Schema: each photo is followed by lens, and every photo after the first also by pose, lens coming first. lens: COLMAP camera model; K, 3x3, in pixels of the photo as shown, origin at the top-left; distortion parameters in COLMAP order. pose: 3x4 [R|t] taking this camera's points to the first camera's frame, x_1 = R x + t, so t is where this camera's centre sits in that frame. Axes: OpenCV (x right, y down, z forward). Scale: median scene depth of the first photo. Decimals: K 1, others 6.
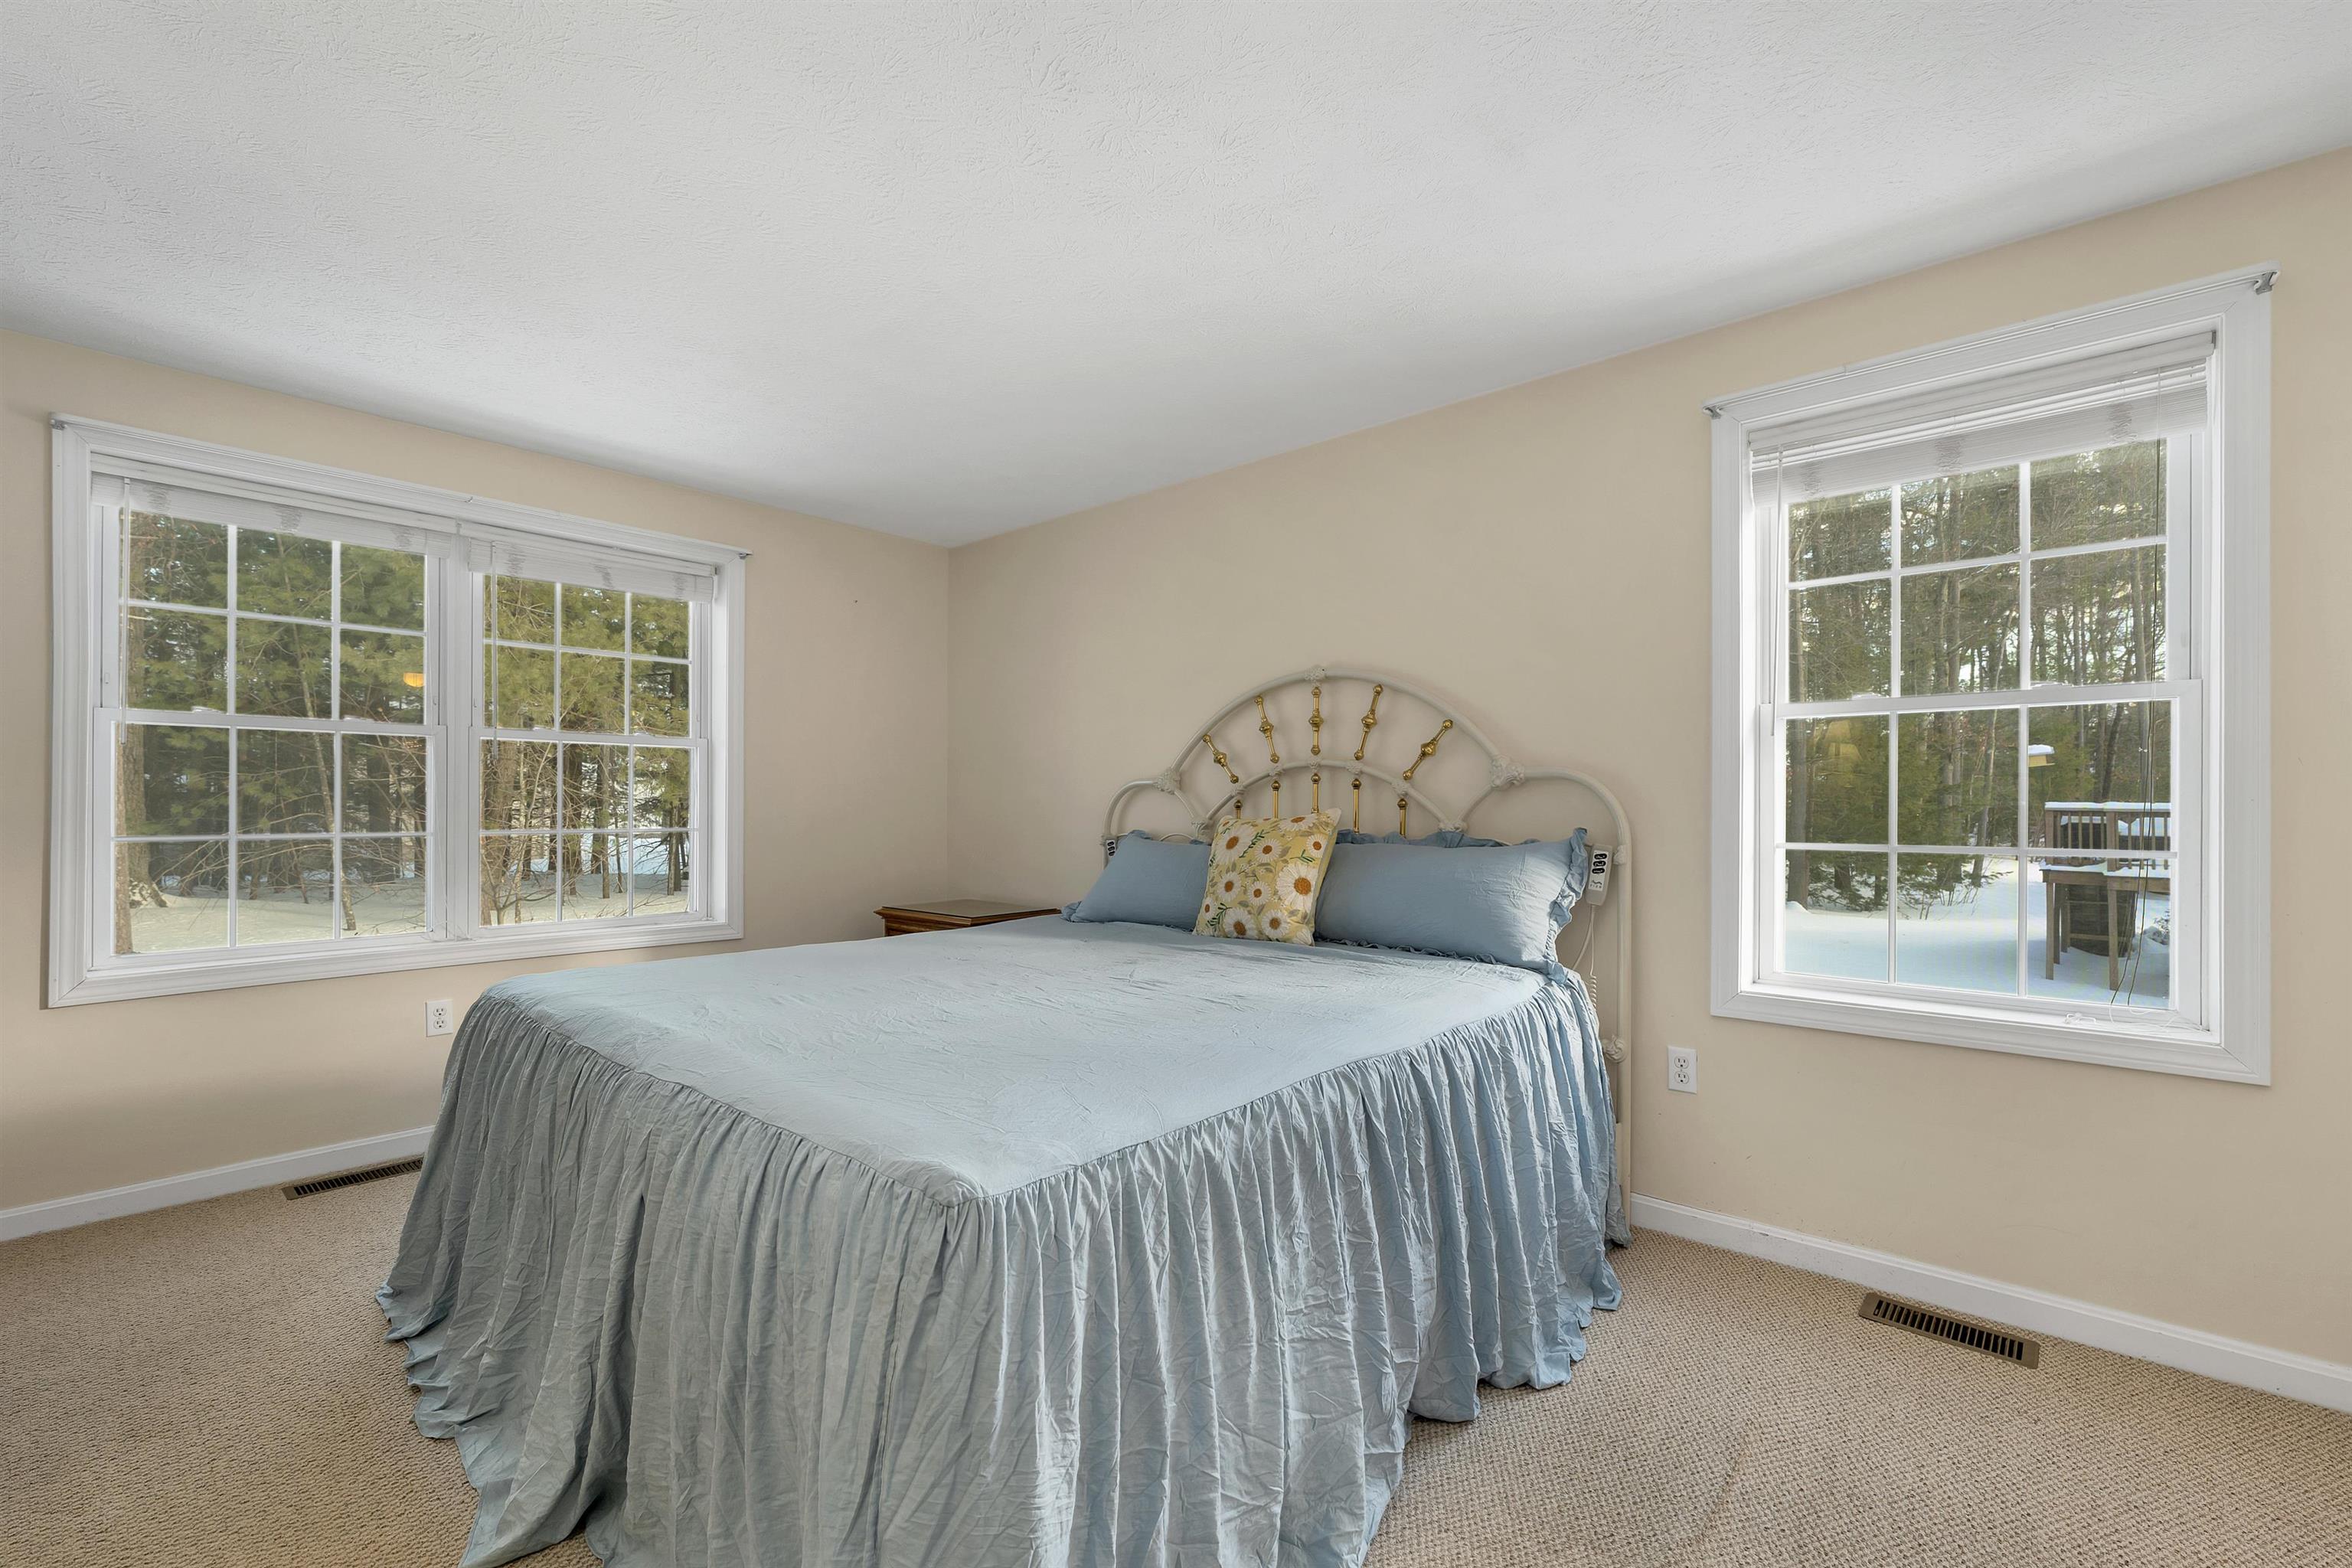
lens RADIAL K [[1036.7, 0, 1176.0], [0, 1036.7, 784.0], [0, 0, 1]] dist [0.000143, 0.000031]
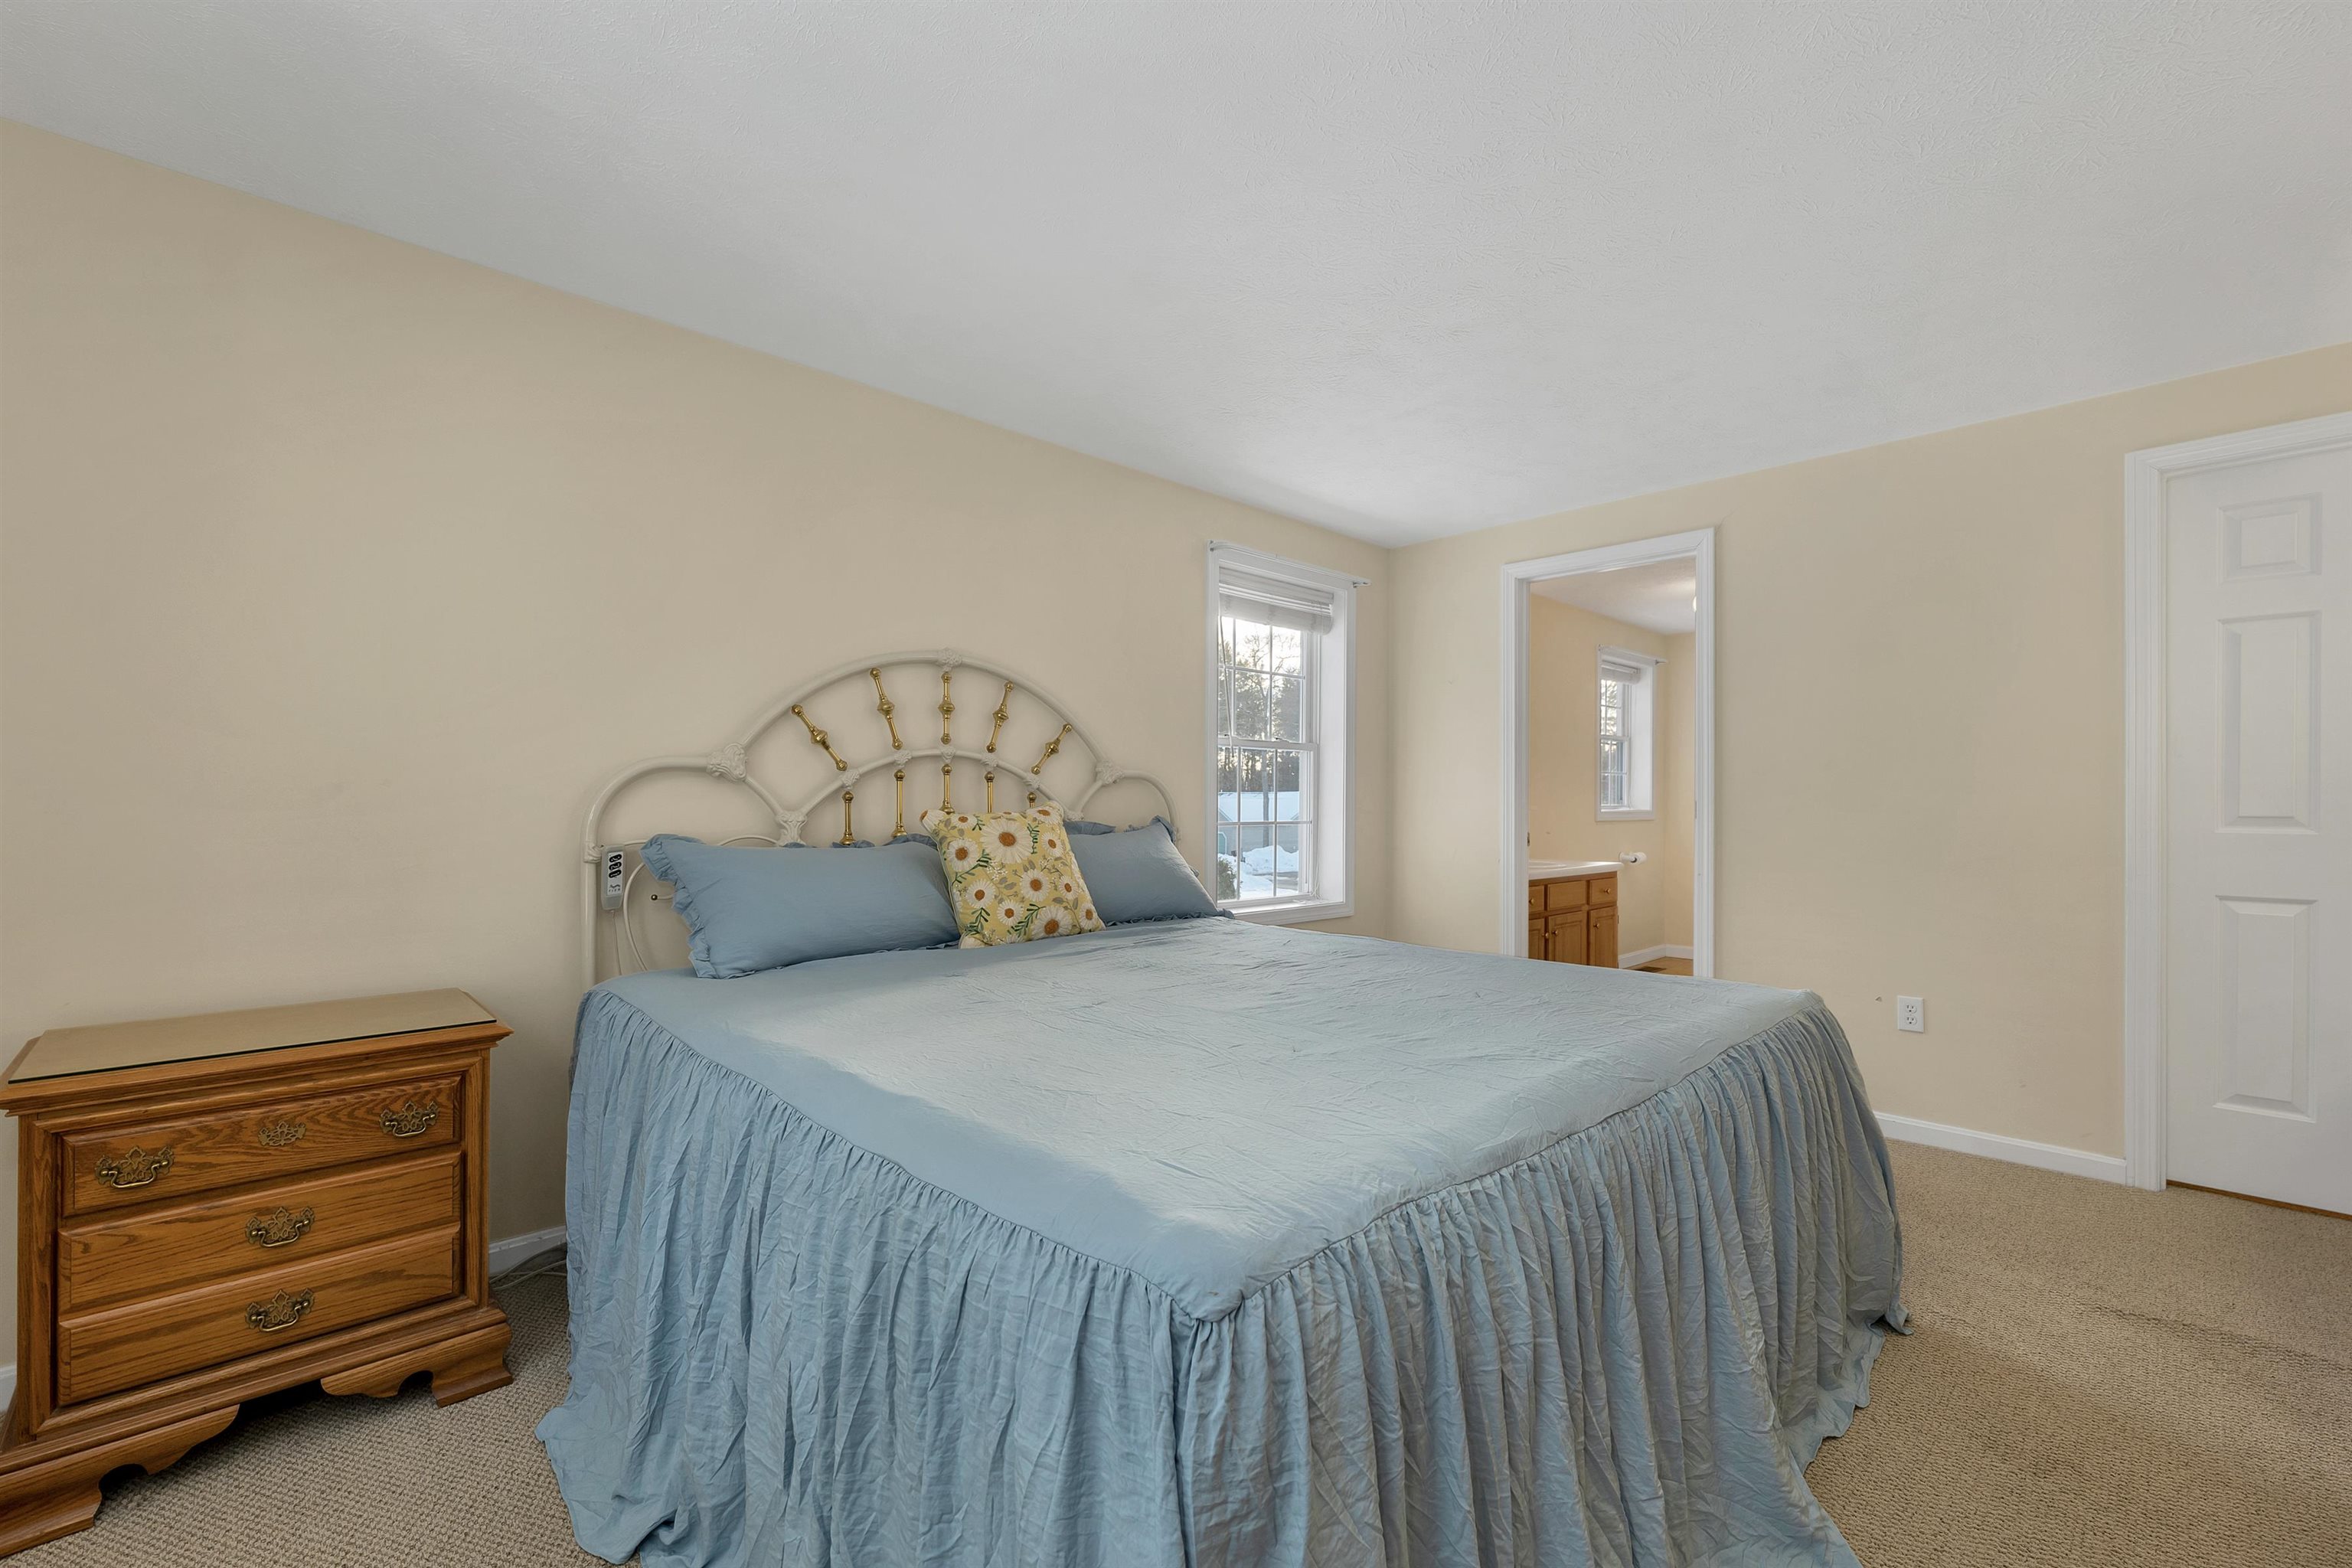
lens RADIAL K [[1036.7, 0, 1176.0], [0, 1036.7, 784.0], [0, 0, 1]] dist [0.000143, 0.000031]
pose [[0.045052, 0.013948, 0.998887, -0.793711], [-0.023445, 0.999642, -0.012902, 0.015077], [-0.998709, -0.022838, 0.045363, 0.751769]]
